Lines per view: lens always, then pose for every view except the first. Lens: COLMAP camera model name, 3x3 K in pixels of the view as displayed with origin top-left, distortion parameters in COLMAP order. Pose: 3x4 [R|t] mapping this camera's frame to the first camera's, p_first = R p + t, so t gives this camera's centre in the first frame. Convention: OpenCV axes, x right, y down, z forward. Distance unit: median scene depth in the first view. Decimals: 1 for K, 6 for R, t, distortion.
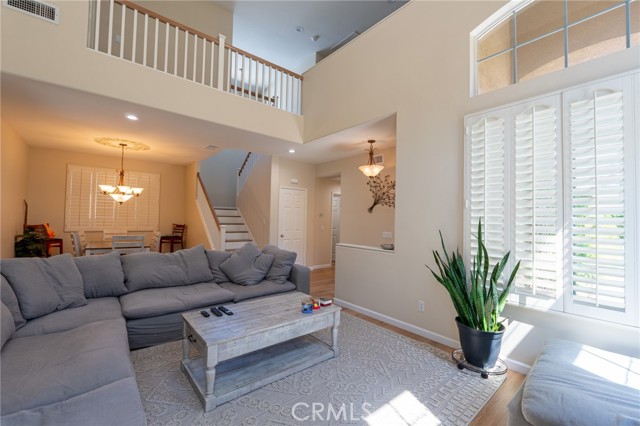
lens RADIAL K [[271.2, 0, 315.5], [0, 271.2, 213.0], [0, 0, 1]] dist [0.001397, -0.000404]
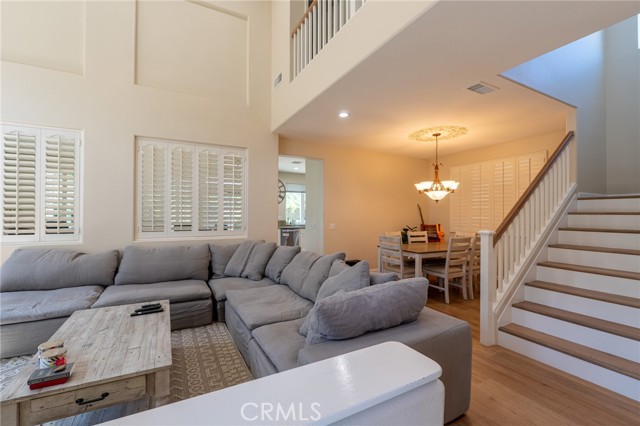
lens RADIAL K [[271.2, 0, 315.5], [0, 271.2, 213.0], [0, 0, 1]] dist [0.001397, -0.000404]
pose [[-0.207388, -0.030586, -0.977781, 0.269431], [0.013709, 0.999322, -0.034167, 0.033376], [0.978163, -0.020490, -0.206828, 1.008452]]
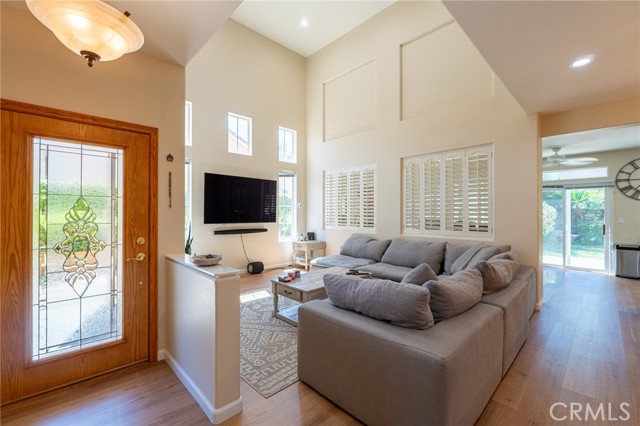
lens RADIAL K [[271.2, 0, 315.5], [0, 271.2, 213.0], [0, 0, 1]] dist [0.001397, -0.000404]
pose [[-0.996625, -0.027881, -0.077214, -0.011428], [-0.025651, 0.999229, -0.029724, 0.035496], [0.077983, -0.027643, -0.996571, 1.458773]]
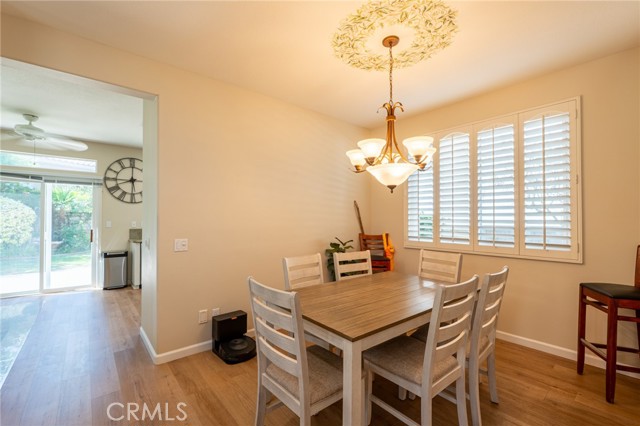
lens RADIAL K [[280.1, 0, 320.3], [0, 280.1, 214.8], [0, 0, 1]] dist [-0.003084, -0.000379]
pose [[0.021997, -0.038496, -0.999017, -0.397816], [0.022526, 0.999024, -0.038000, 0.019458], [0.999504, -0.021668, 0.022842, 1.119548]]
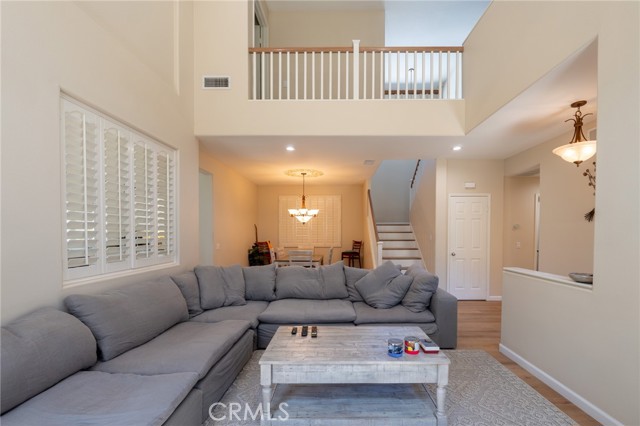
lens RADIAL K [[279.2, 0, 333.0], [0, 279.2, 238.7], [0, 0, 1]] dist [0.000398, -0.000225]
pose [[0.772643, -0.010722, -0.634750, 0.196894], [0.032572, 0.999210, 0.022770, 0.007896], [0.634004, -0.038268, 0.772382, 0.170185]]
